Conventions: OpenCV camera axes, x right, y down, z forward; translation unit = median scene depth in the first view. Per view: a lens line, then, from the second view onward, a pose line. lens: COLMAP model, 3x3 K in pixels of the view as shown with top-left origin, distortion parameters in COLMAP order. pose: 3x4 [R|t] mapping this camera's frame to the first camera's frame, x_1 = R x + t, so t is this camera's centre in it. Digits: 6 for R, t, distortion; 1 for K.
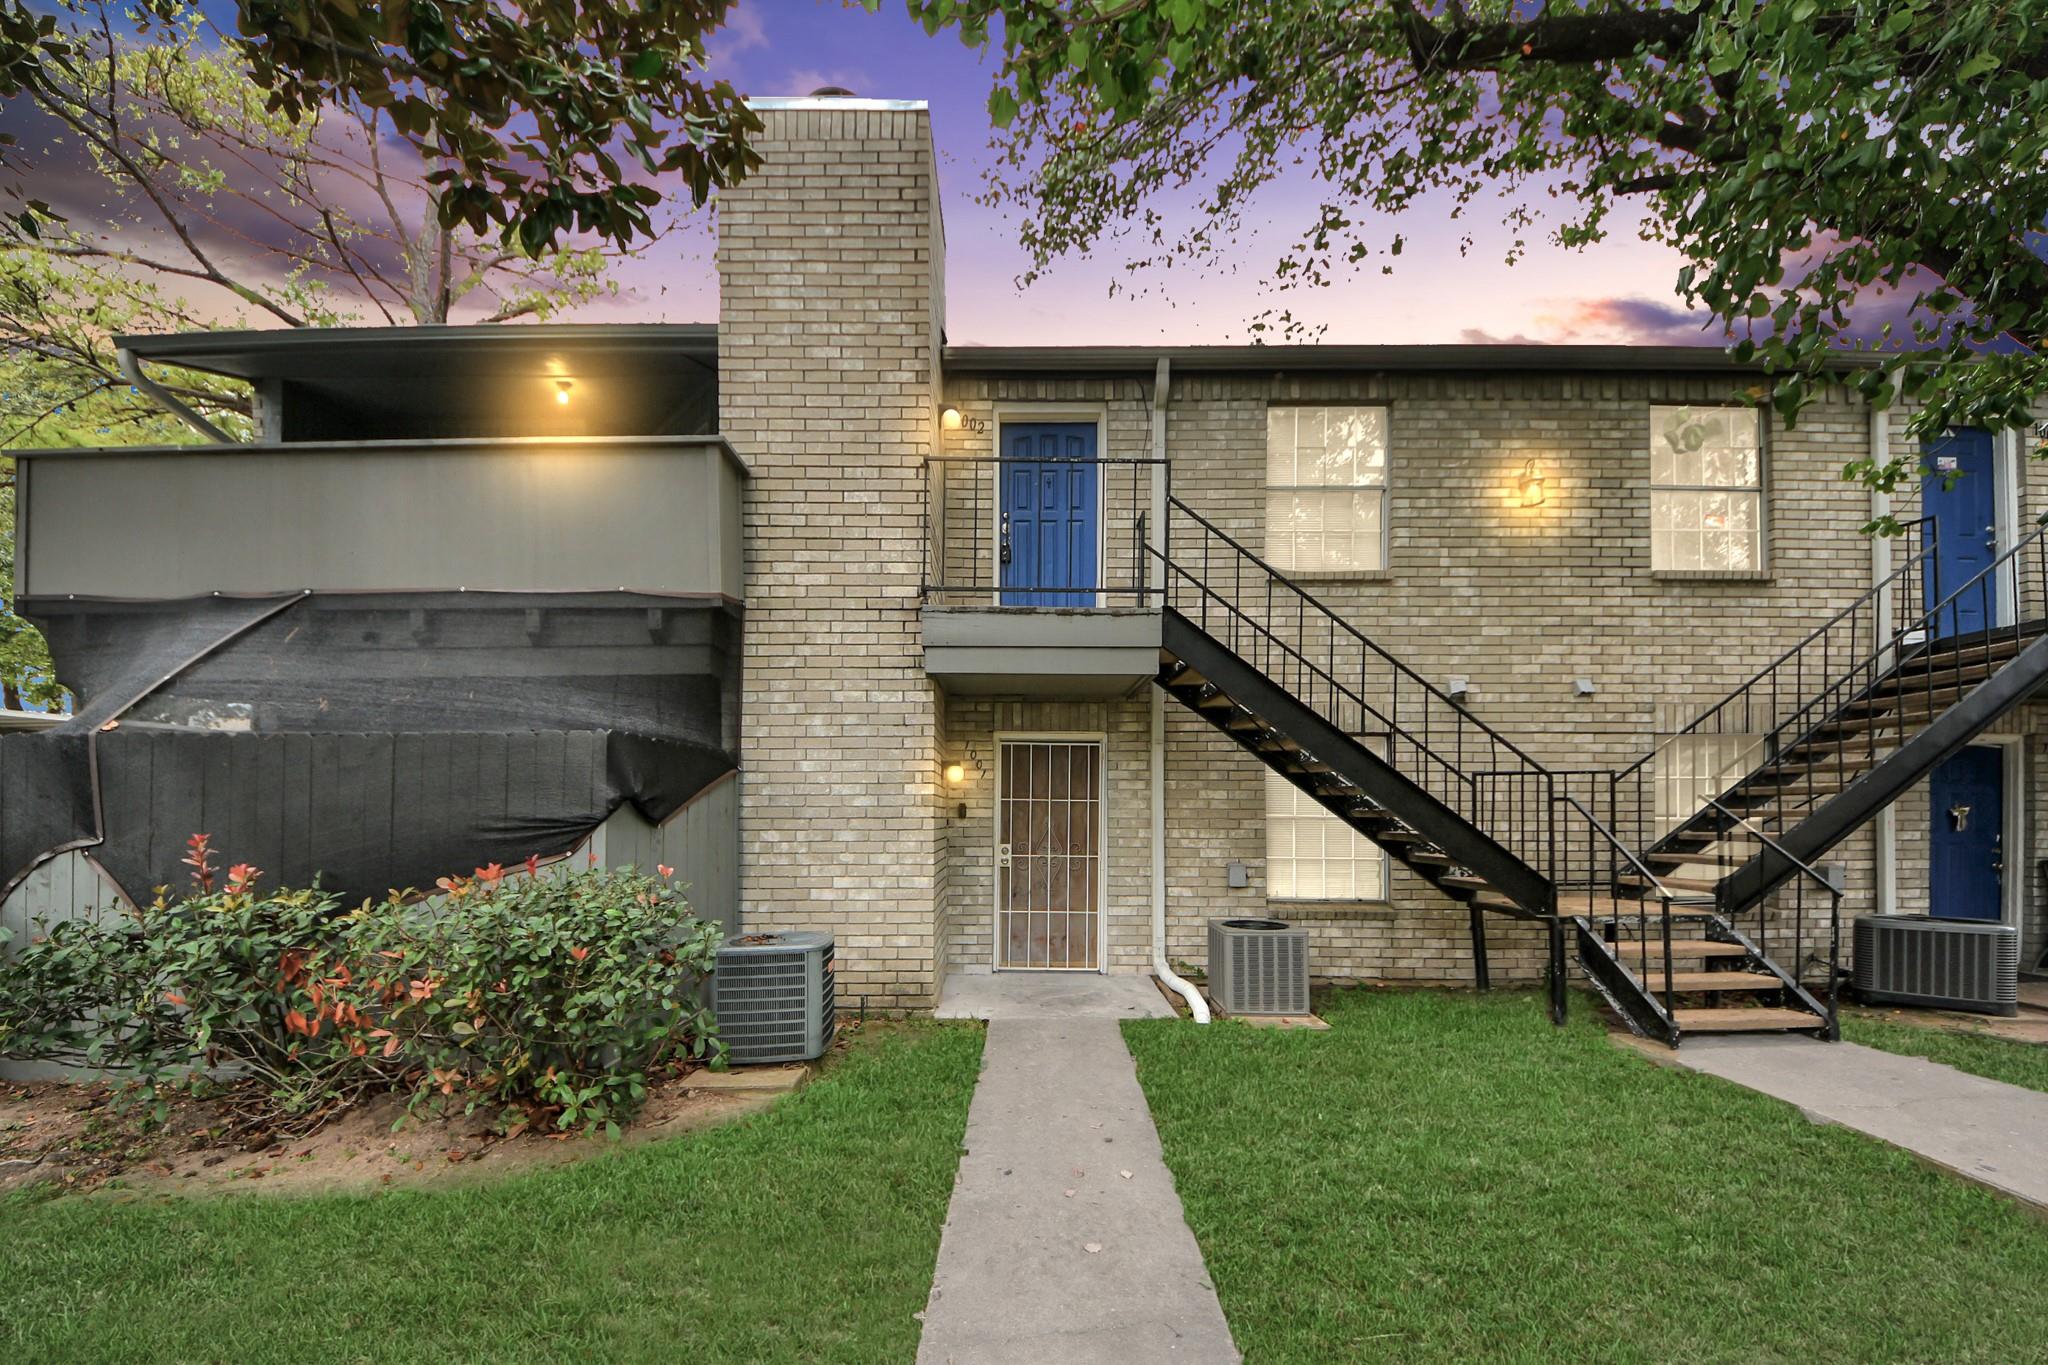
lens RADIAL K [[736.6, 0, 1014.8], [0, 736.6, 805.5], [0, 0, 1]] dist [0.000810, -0.000044]
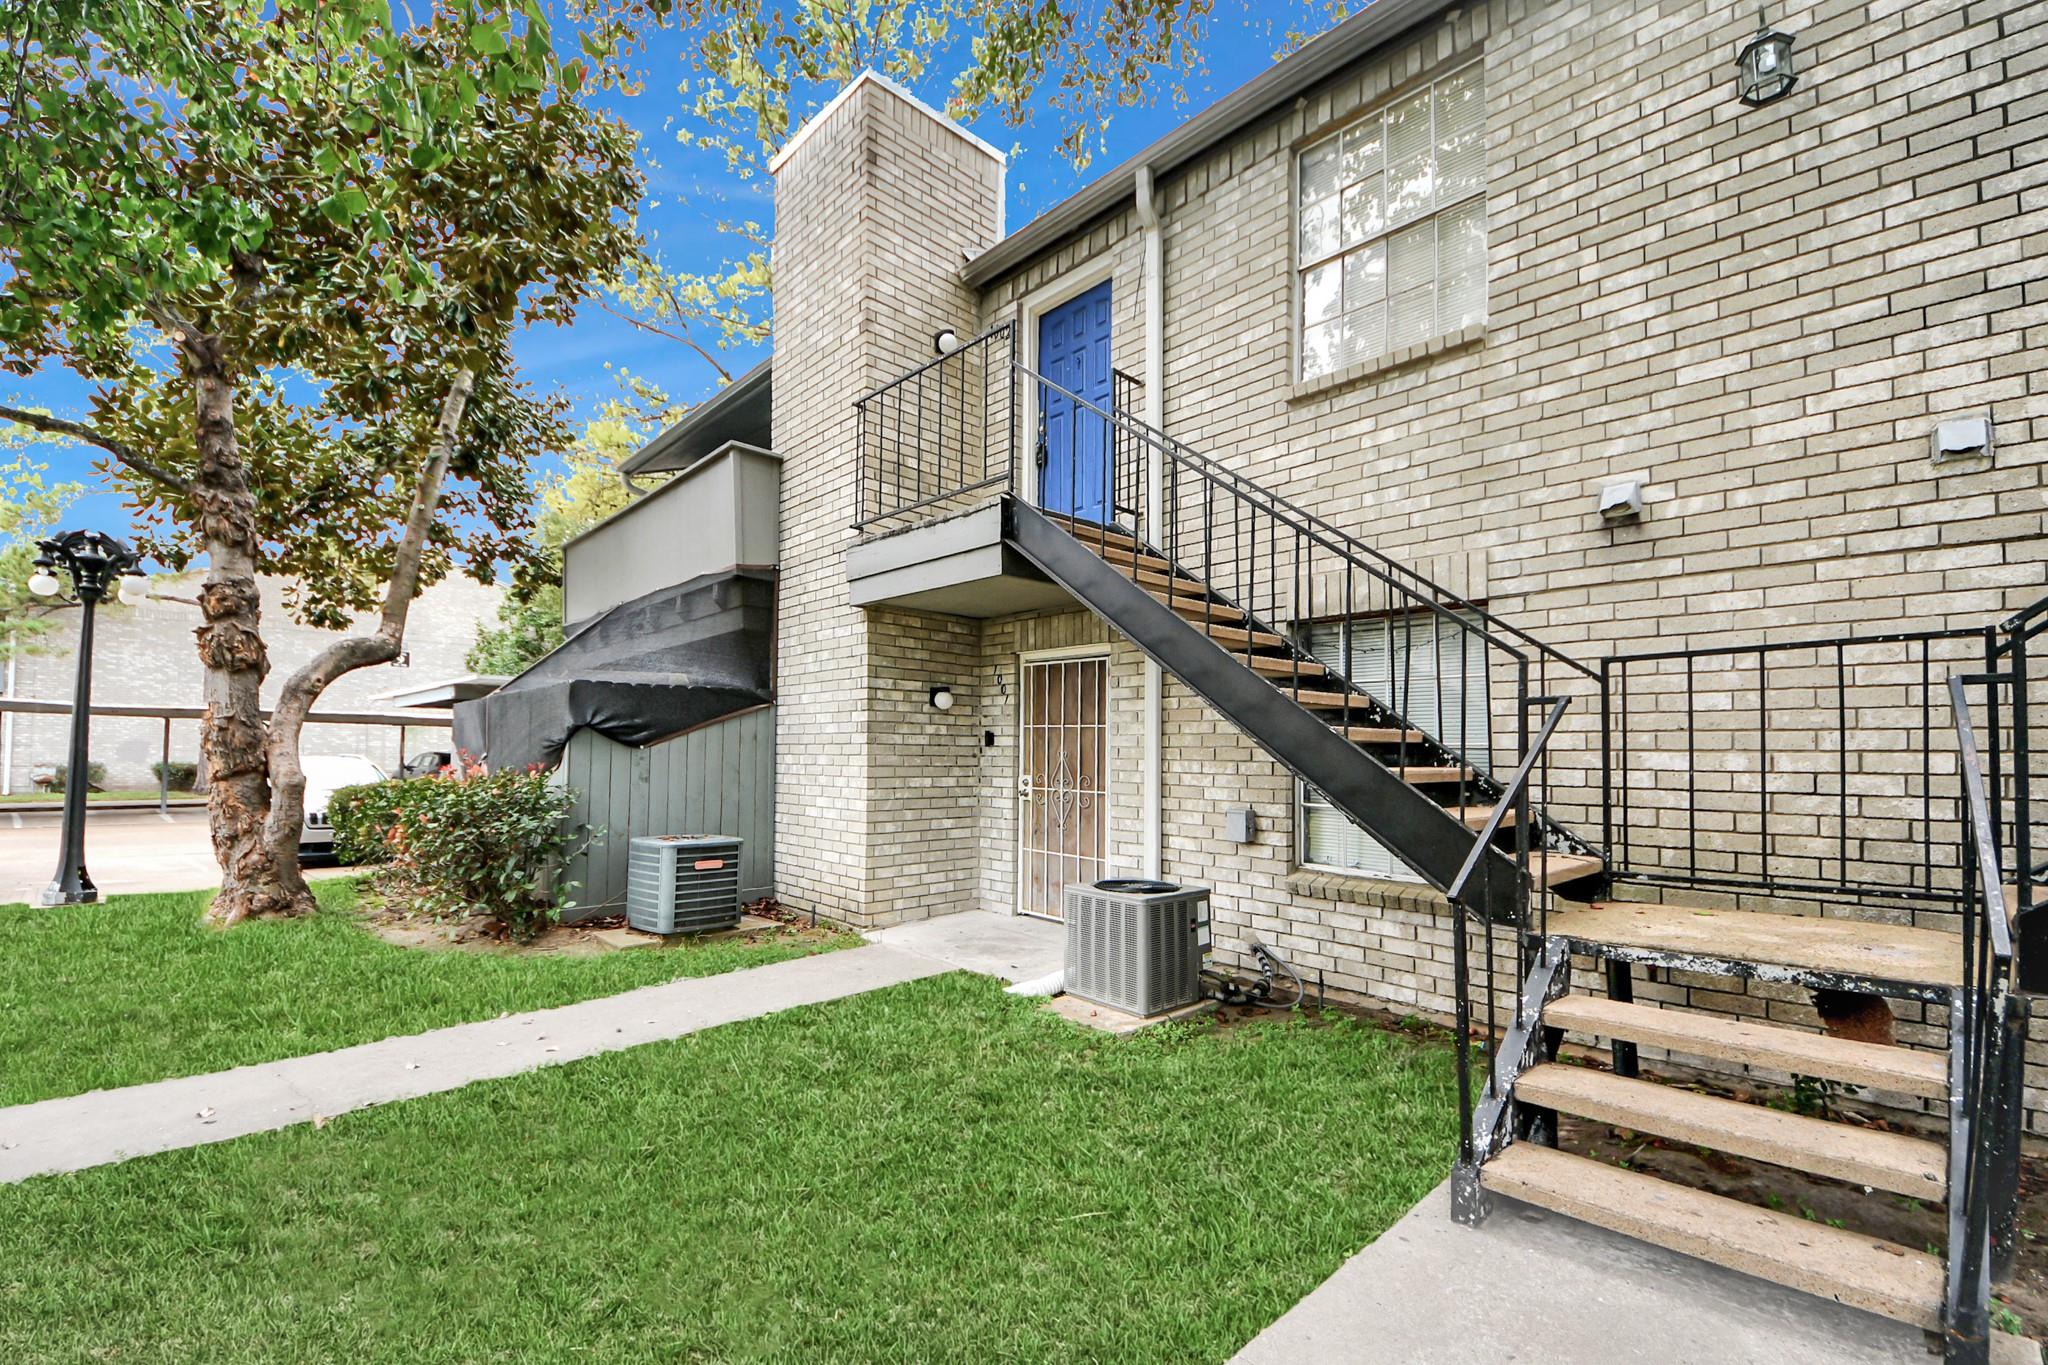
lens RADIAL K [[824.8, 0, 1023.6], [0, 824.8, 730.3], [0, 0, 1]] dist [0.000032, -0.010079]
pose [[0.699100, -0.014433, -0.714878, 0.729482], [0.001827, 0.999829, -0.018399, 0.016287], [0.715022, 0.011557, 0.699007, 0.289175]]
